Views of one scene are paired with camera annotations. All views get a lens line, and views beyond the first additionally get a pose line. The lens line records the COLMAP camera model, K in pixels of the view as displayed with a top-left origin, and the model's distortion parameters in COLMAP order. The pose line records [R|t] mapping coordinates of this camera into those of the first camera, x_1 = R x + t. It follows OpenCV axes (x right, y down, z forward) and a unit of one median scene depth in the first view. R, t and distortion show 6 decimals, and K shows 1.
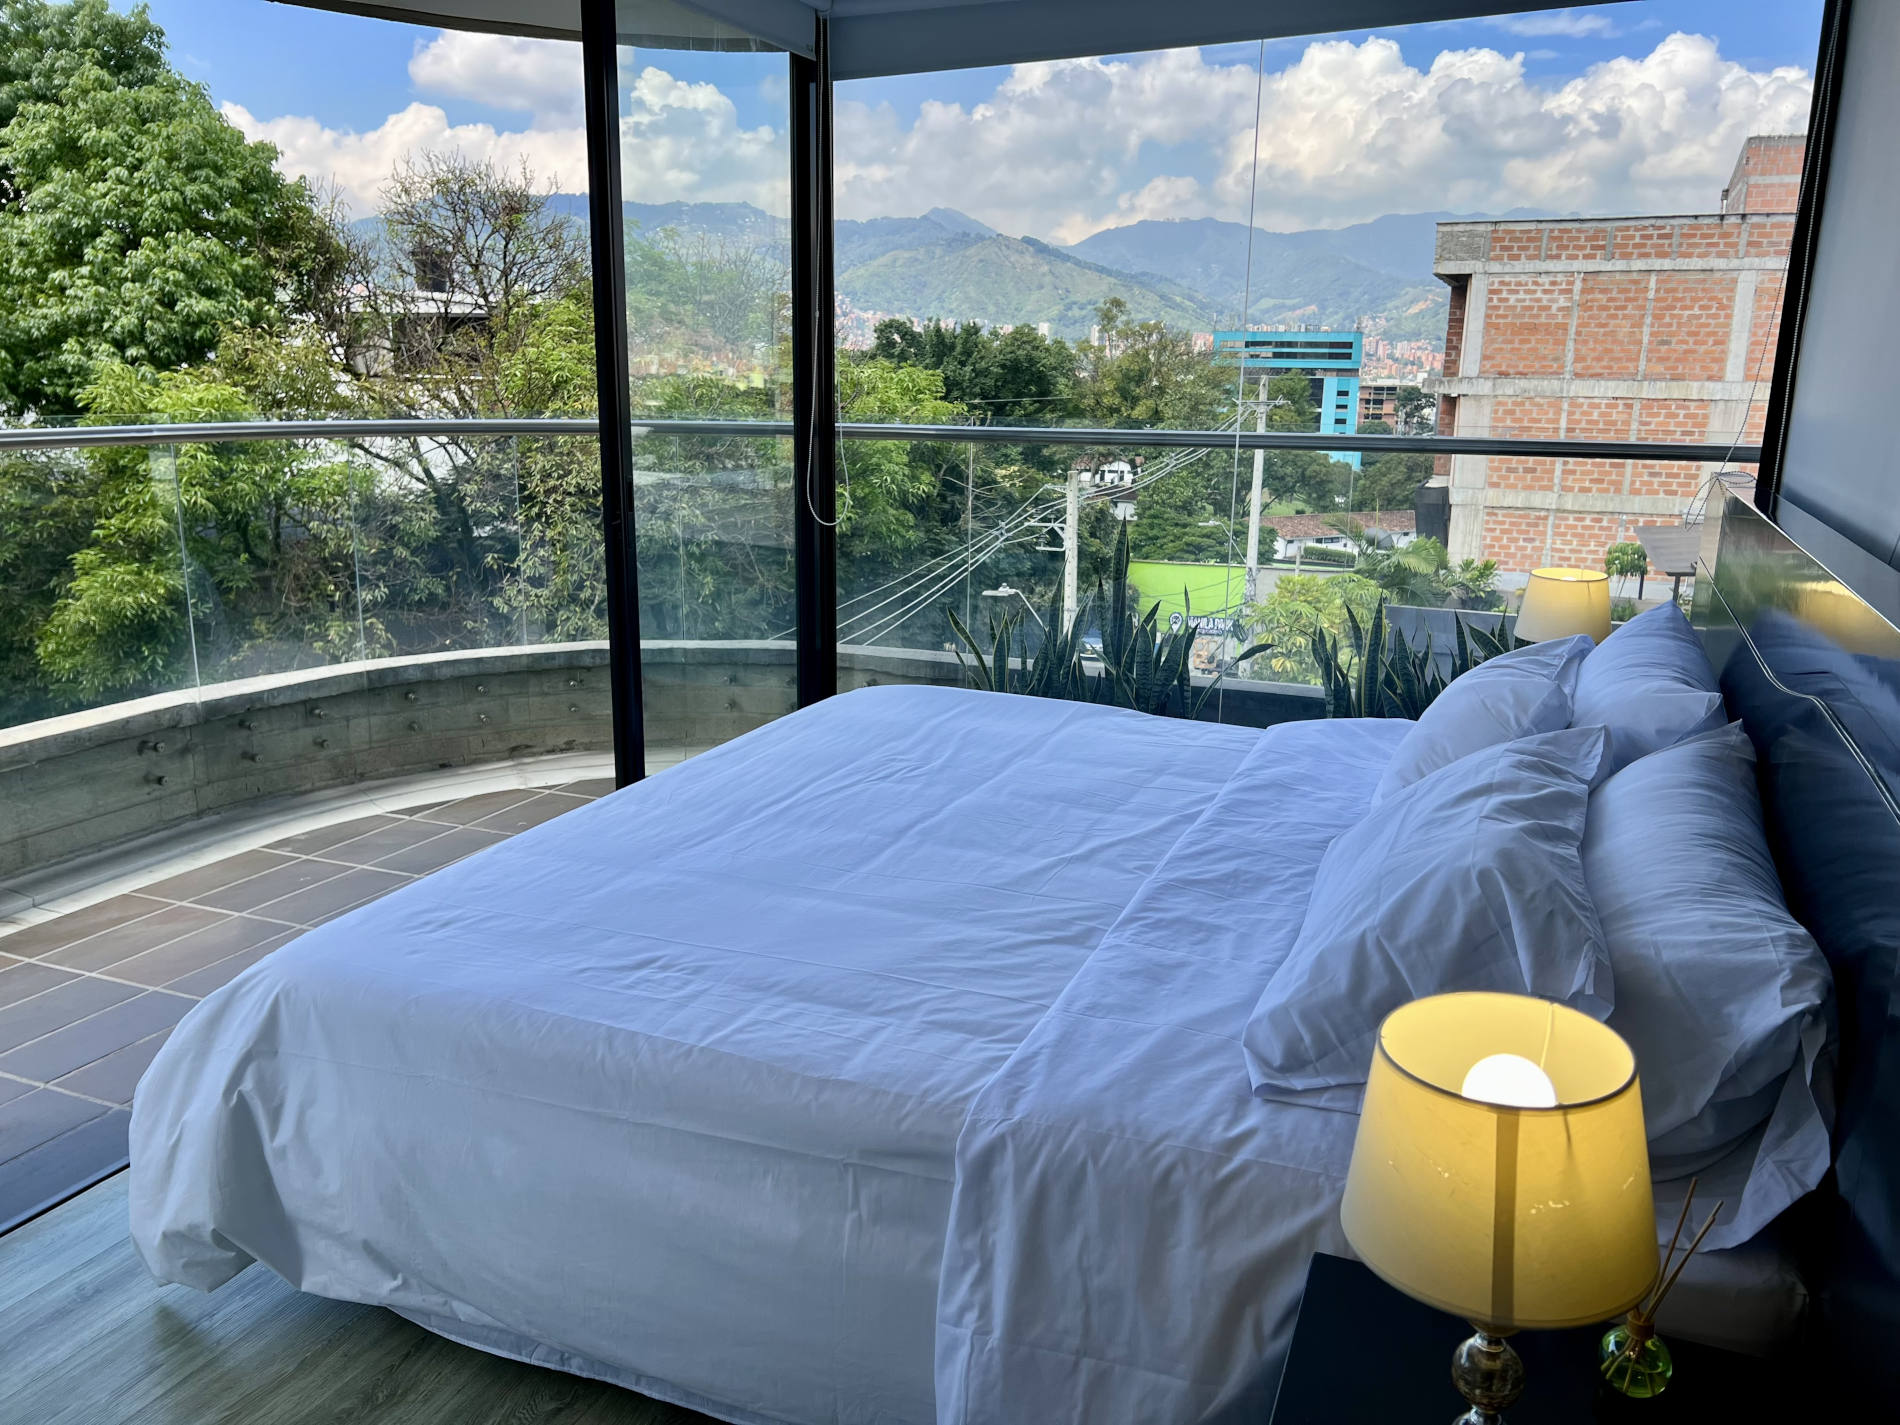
lens RADIAL K [[1422.7, 0, 950.0], [0, 1422.7, 712.5], [0, 0, 1]] dist [0.035477, -0.039993]
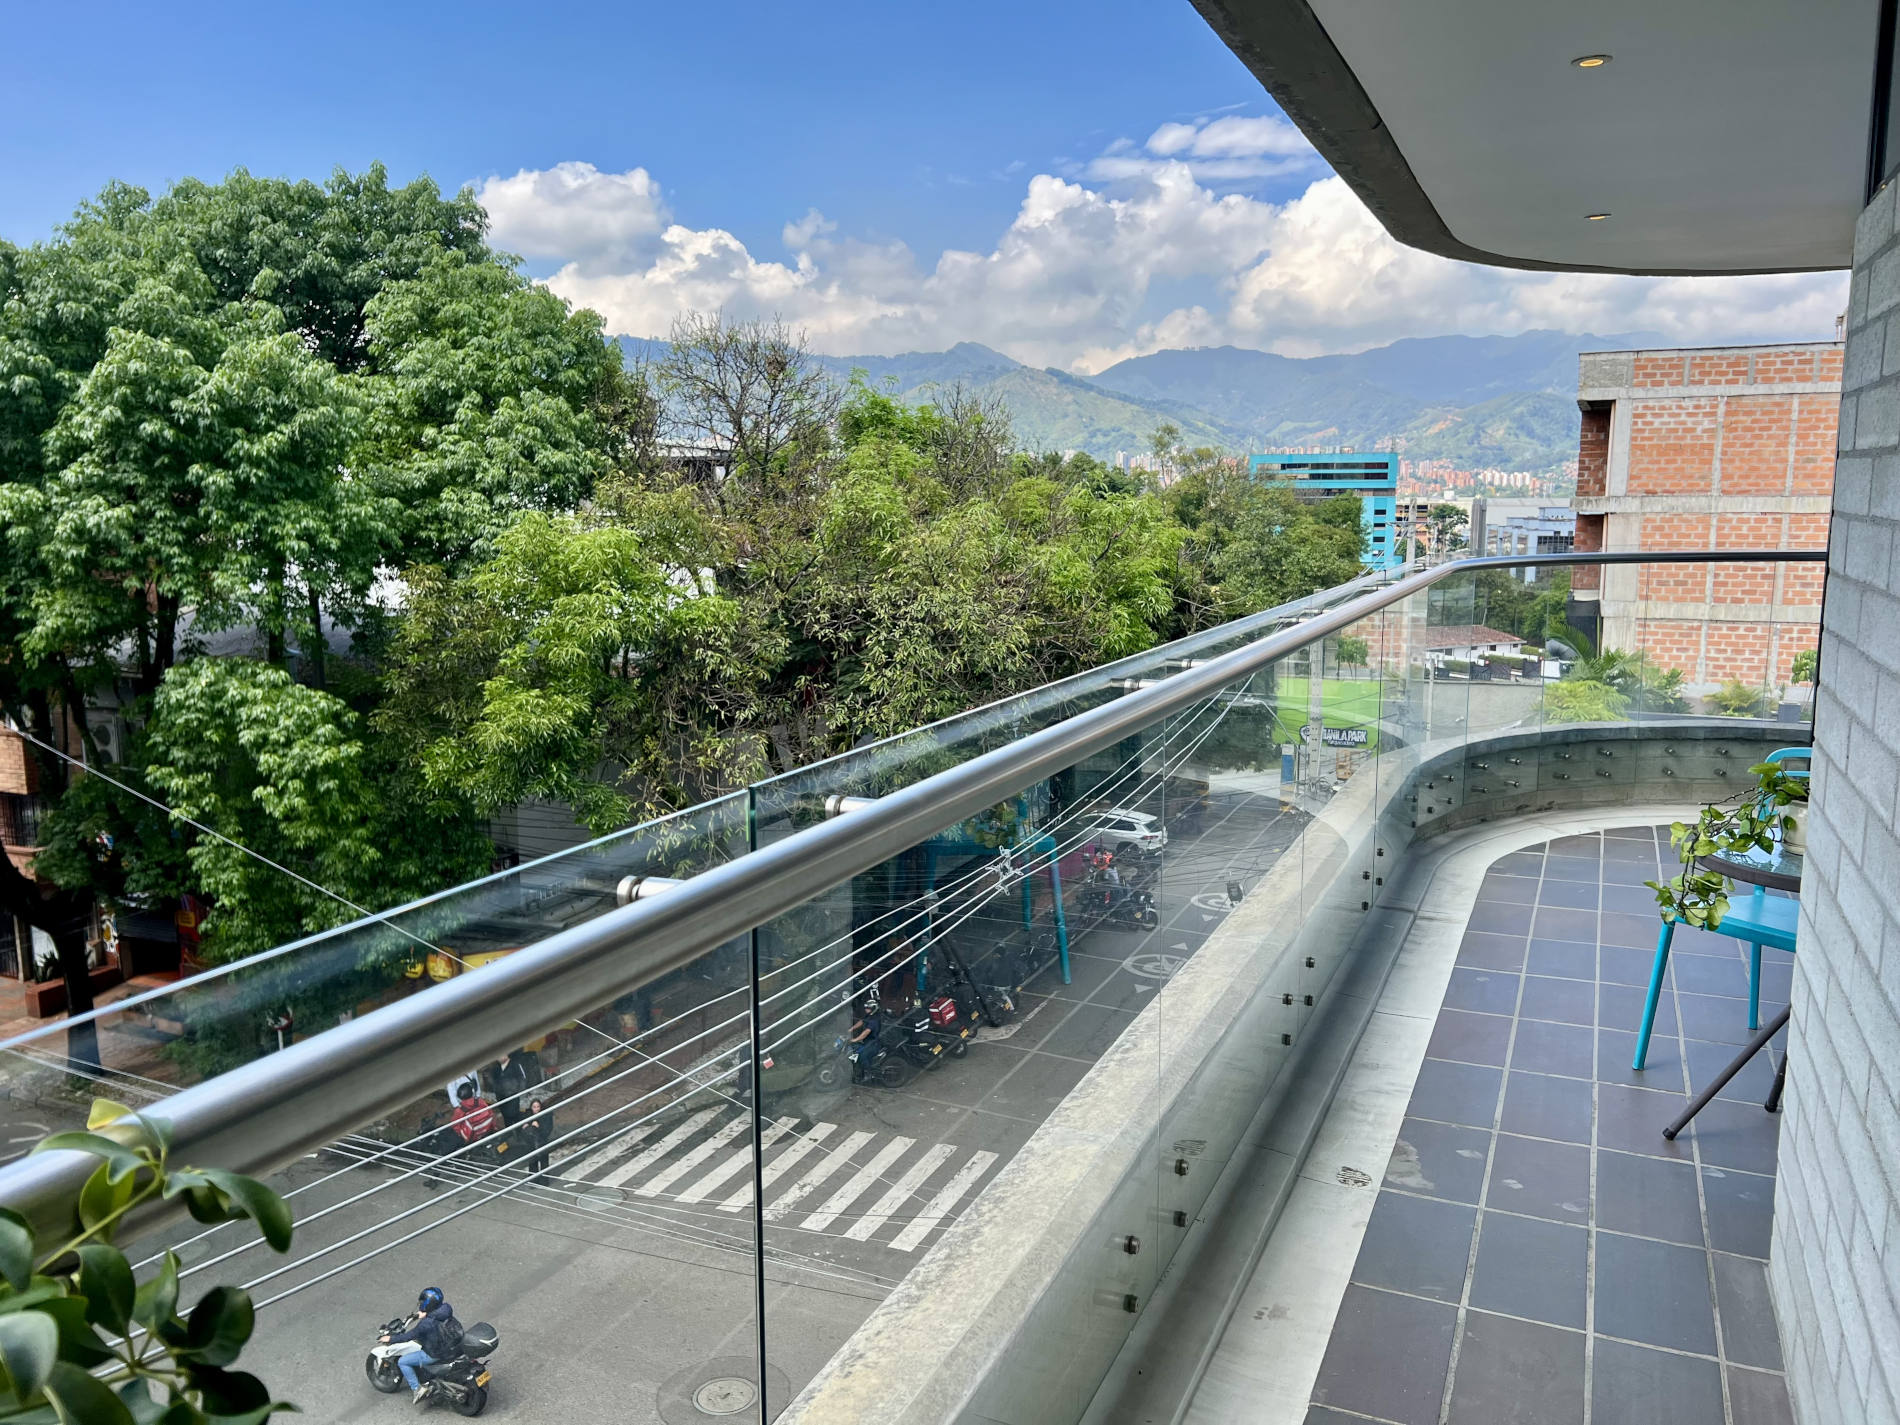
lens RADIAL K [[1422.7, 0, 950.0], [0, 1422.7, 712.5], [0, 0, 1]] dist [0.035477, -0.039993]
pose [[0.999691, -0.015928, -0.019067, -0.110325], [0.014242, 0.996235, -0.085514, 0.005953], [0.020358, 0.085216, 0.996154, -0.040062]]
